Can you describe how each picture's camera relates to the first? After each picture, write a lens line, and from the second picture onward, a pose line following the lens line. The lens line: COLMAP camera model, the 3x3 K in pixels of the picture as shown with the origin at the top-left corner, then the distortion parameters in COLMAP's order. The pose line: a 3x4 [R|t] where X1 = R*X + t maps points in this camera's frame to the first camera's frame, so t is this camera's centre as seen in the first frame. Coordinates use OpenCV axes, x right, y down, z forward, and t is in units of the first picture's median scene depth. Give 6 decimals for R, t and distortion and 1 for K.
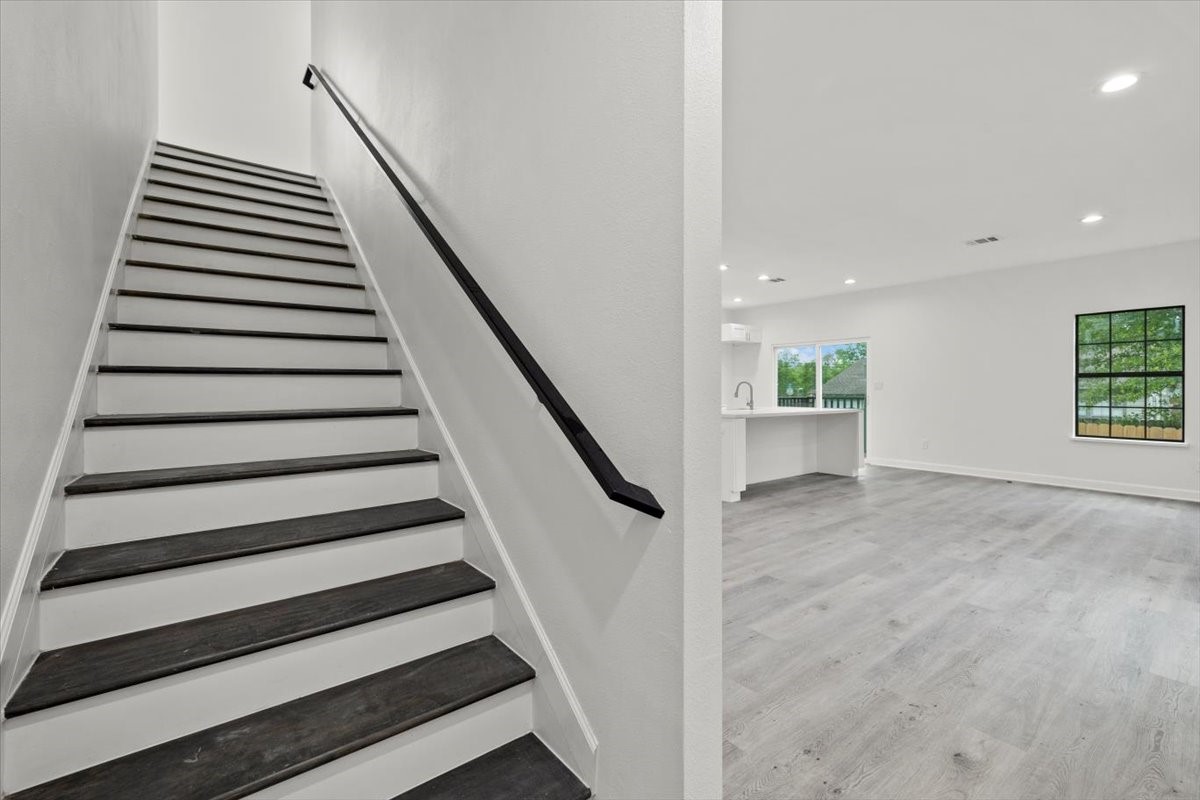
lens RADIAL K [[515.3, 0, 590.7], [0, 515.3, 393.3], [0, 0, 1]] dist [0.001526, 0.000404]
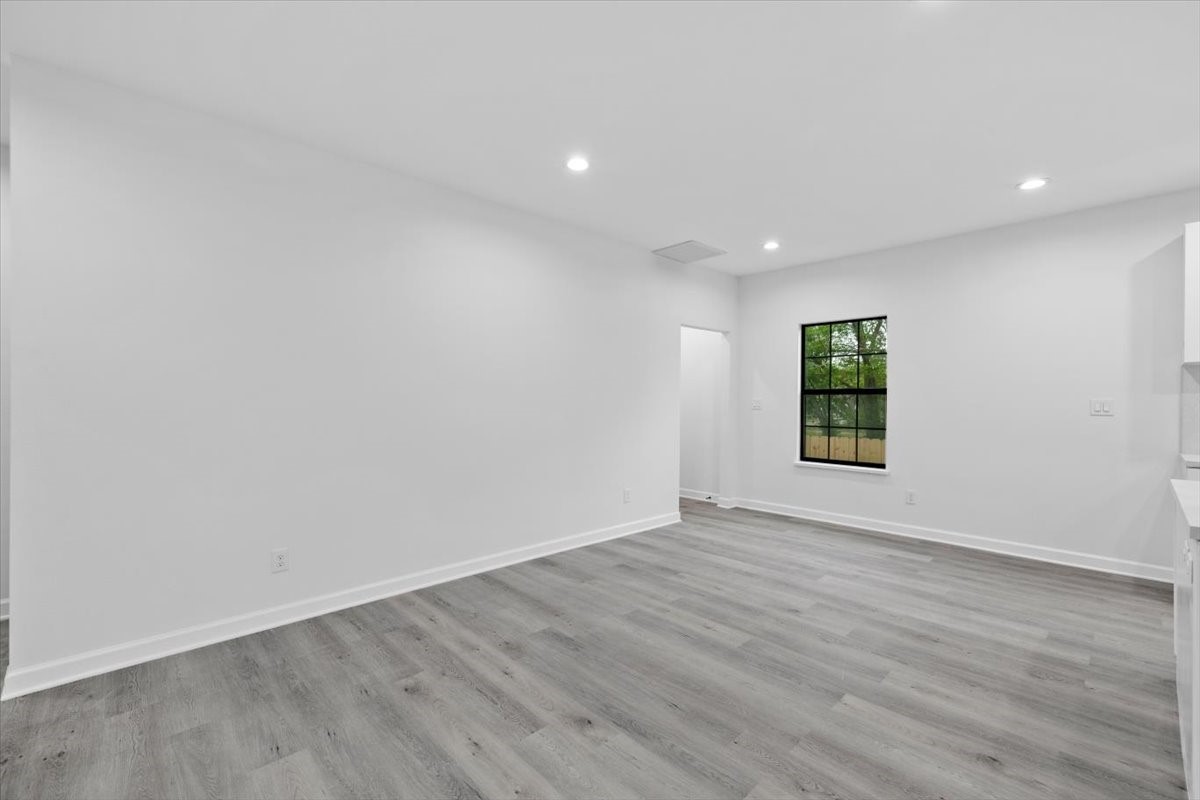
lens RADIAL K [[515.3, 0, 602.5], [0, 515.3, 396.0], [0, 0, 1]] dist [0.001526, 0.000404]
pose [[0.106246, -0.003471, -0.994334, 0.459885], [-0.007147, 0.999965, -0.004254, -0.023709], [0.994314, 0.007559, 0.106218, 0.565227]]
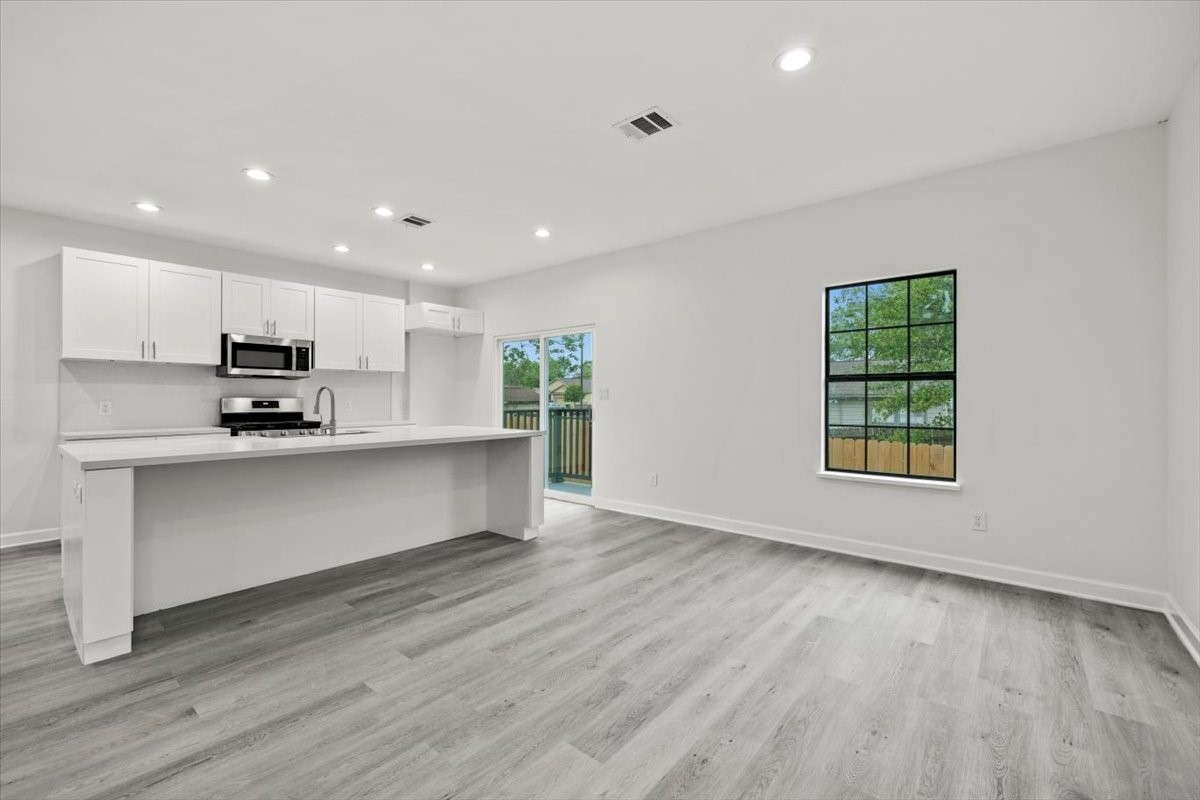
lens RADIAL K [[503.2, 0, 598.9], [0, 503.2, 401.2], [0, 0, 1]] dist [-0.003220, -0.000054]
pose [[0.977359, -0.002867, 0.211570, 0.531752], [0.002207, 0.999992, 0.003356, -0.008285], [-0.211577, -0.002814, 0.977357, 0.440732]]
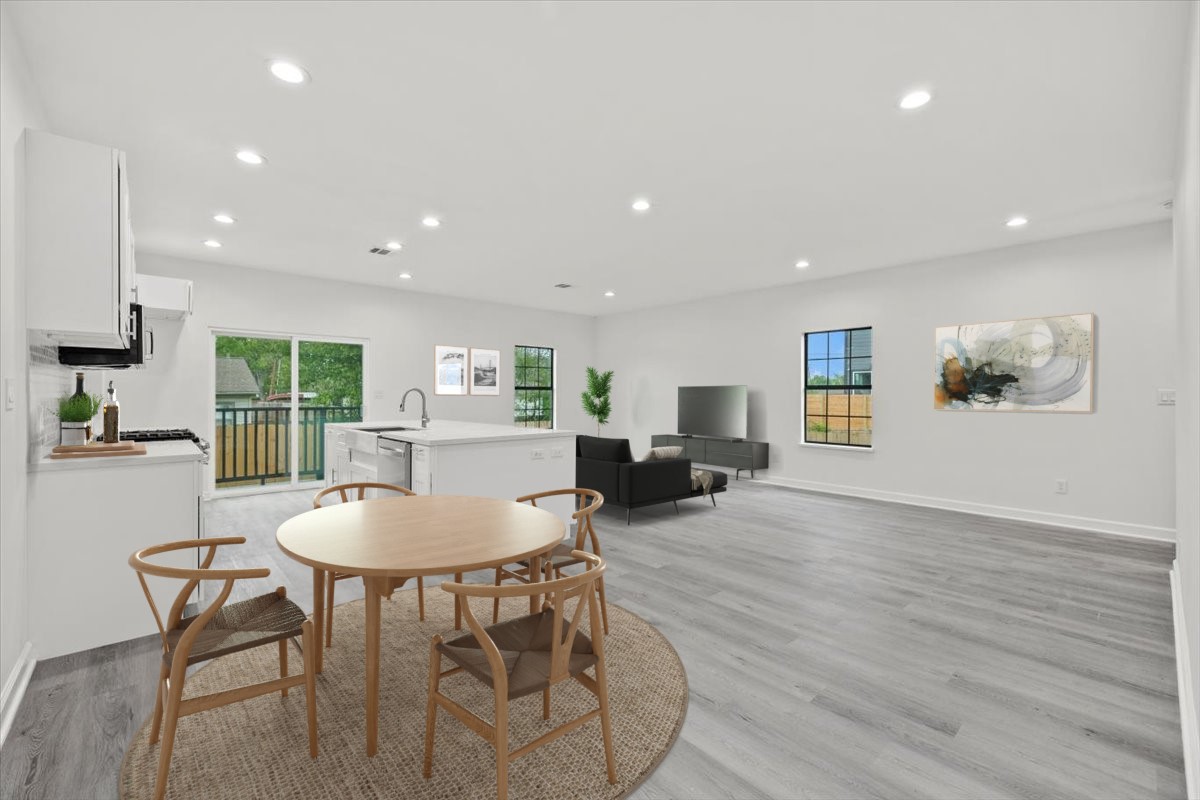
lens RADIAL K [[503.2, 0, 601.4], [0, 503.2, 393.9], [0, 0, 1]] dist [-0.003220, -0.000054]
pose [[-0.079102, 0.002043, 0.996864, -0.477067], [0.000168, 0.999998, -0.002036, -0.015235], [-0.996867, 0.000007, -0.079102, 0.893683]]
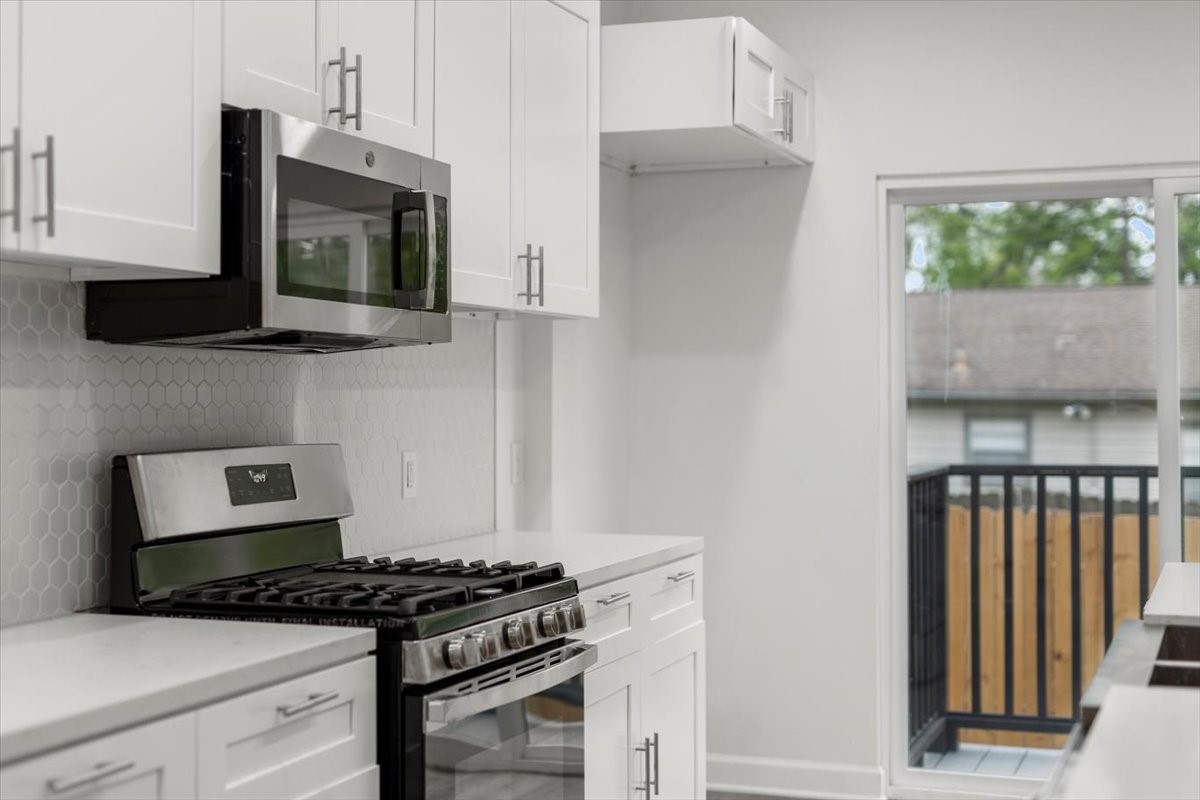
lens RADIAL K [[1664.7, 0, 604.6], [0, 1664.7, 391.8], [0, 0, 1]] dist [-0.019259, 0.000000]
pose [[0.851253, -0.000982, 0.524754, -0.050481], [0.002560, 0.999994, -0.002281, -0.030215], [-0.524749, 0.003285, 0.851251, 0.886654]]
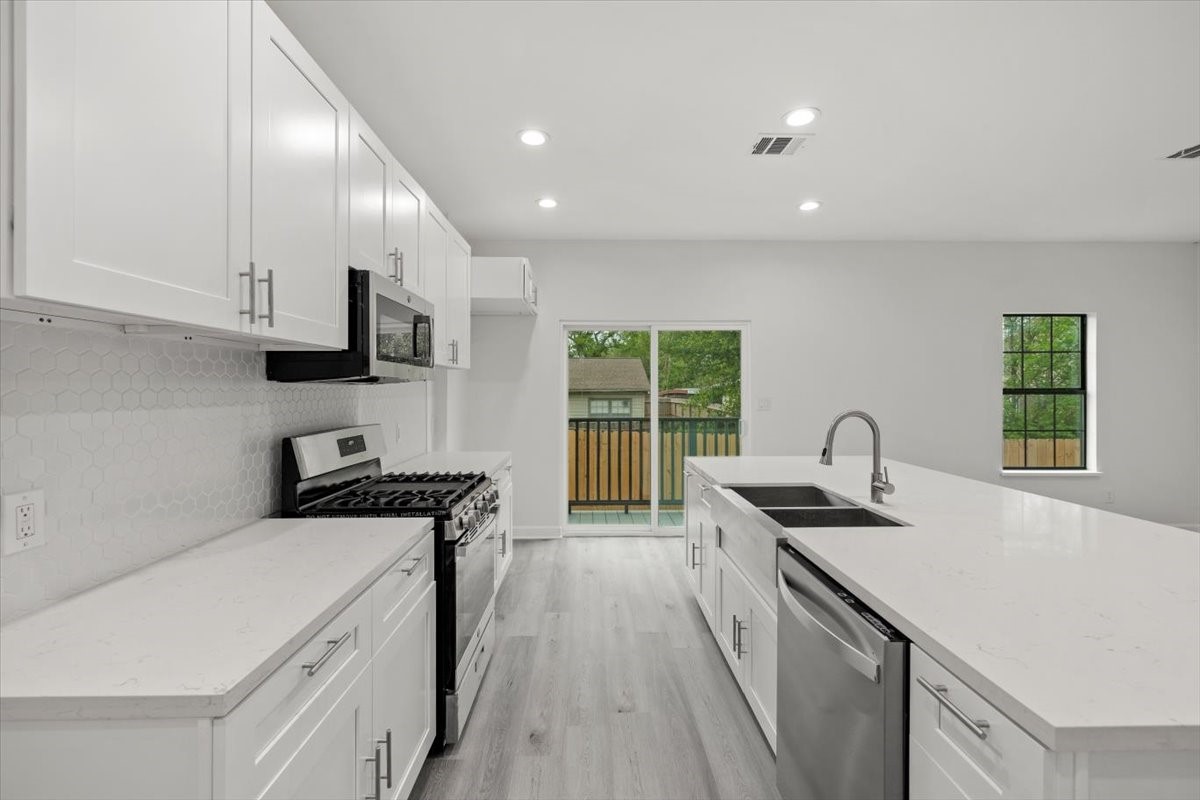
lens RADIAL K [[503.2, 0, 595.1], [0, 503.2, 391.5], [0, 0, 1]] dist [-0.003220, -0.000054]
pose [[0.603273, -0.007260, 0.797502, -0.042099], [0.003294, 0.999973, 0.006611, -0.042320], [-0.797528, -0.001361, 0.603280, 1.059184]]
